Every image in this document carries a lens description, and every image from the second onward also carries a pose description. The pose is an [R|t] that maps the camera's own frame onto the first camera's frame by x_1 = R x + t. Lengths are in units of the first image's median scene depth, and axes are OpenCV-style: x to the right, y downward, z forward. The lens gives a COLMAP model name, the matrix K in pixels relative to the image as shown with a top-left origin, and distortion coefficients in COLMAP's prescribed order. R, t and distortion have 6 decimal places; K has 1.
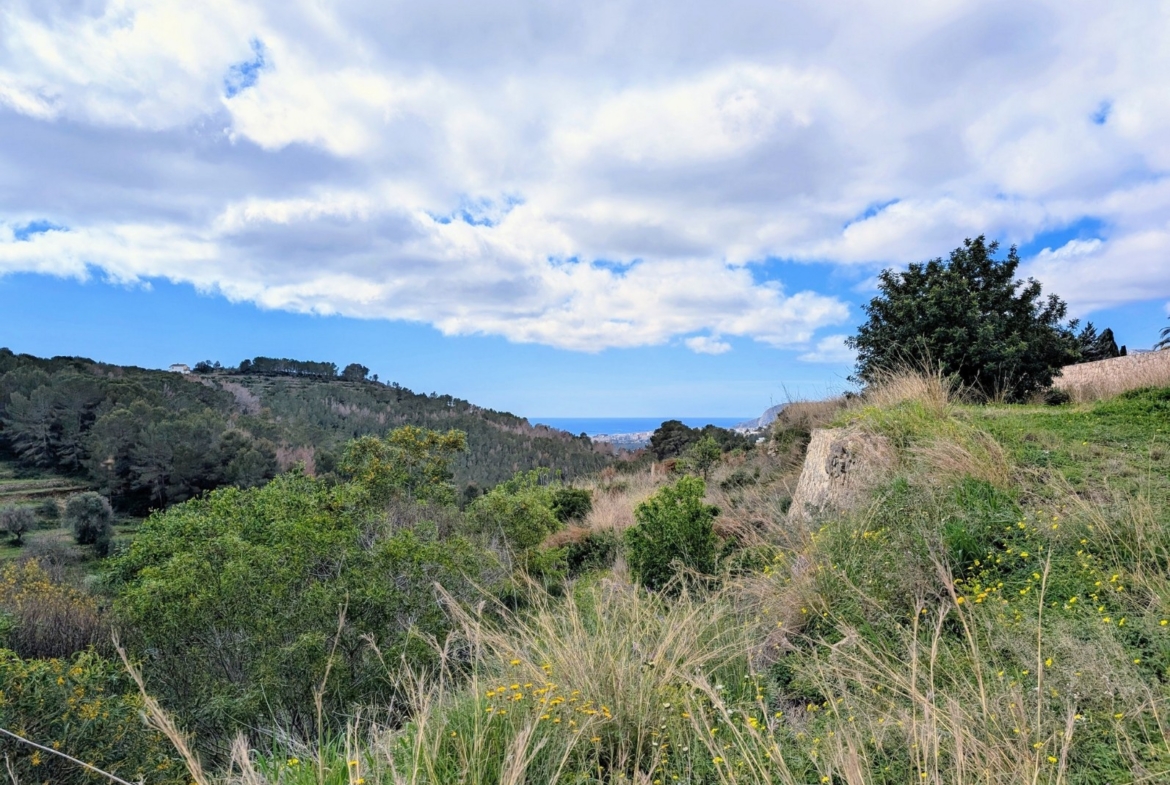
lens RADIAL K [[822.7, 0, 585.0], [0, 822.7, 392.5], [0, 0, 1]] dist [0.007641, 0.001041]
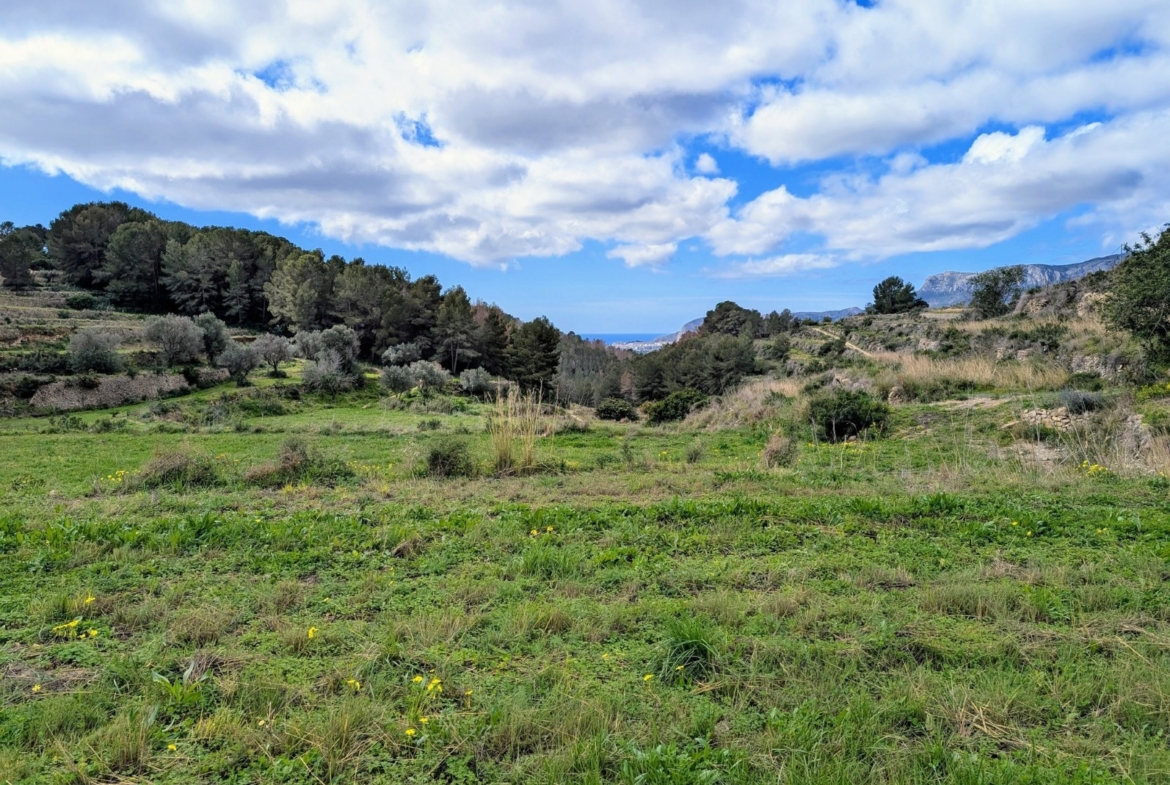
lens RADIAL K [[826.3, 0, 585.0], [0, 826.3, 392.5], [0, 0, 1]] dist [0.059872, -0.093855]
pose [[0.994043, -0.009007, 0.108614, -0.120594], [-0.001852, 0.995039, 0.099465, 0.029228], [-0.108971, -0.099074, 0.989095, -0.008440]]
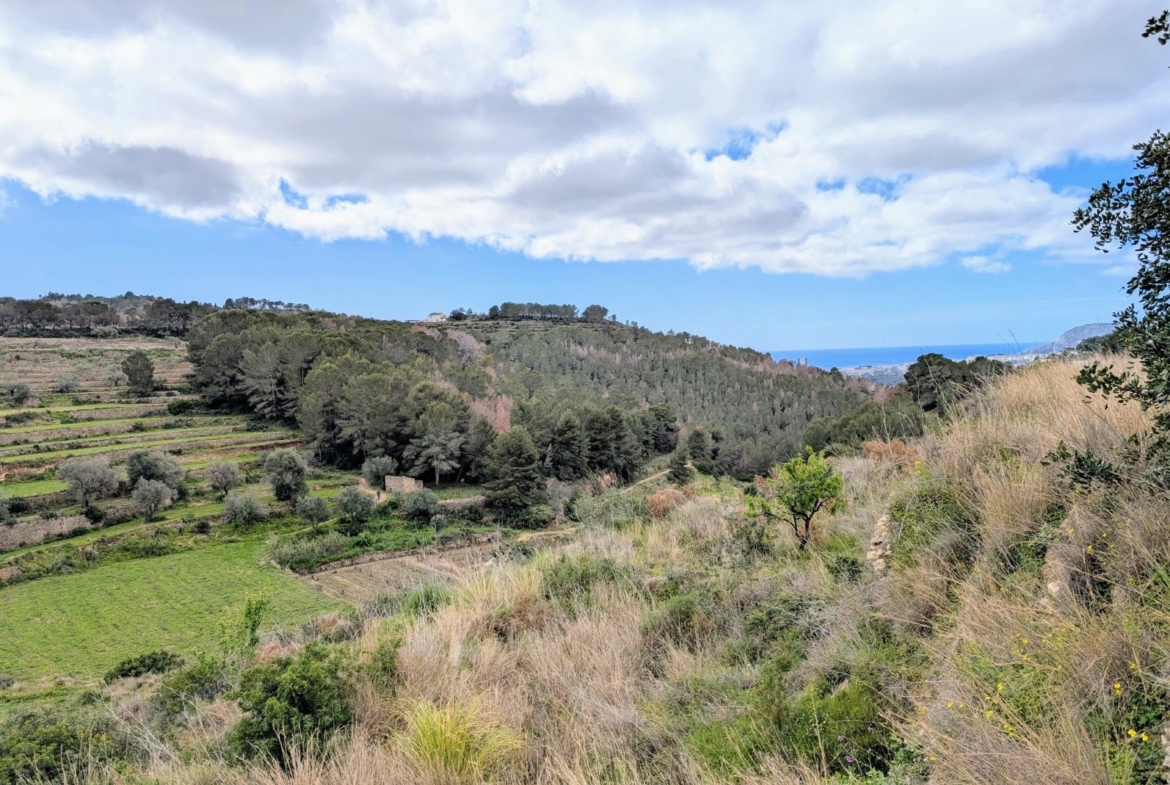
lens RADIAL K [[819.8, 0, 582.1], [0, 819.8, 371.4], [0, 0, 1]] dist [0.058831, -0.101491]
pose [[0.951791, -0.023524, -0.305843, 0.015514], [0.039806, 0.998096, 0.047107, -0.001819], [0.304153, -0.057011, 0.950916, 0.046740]]
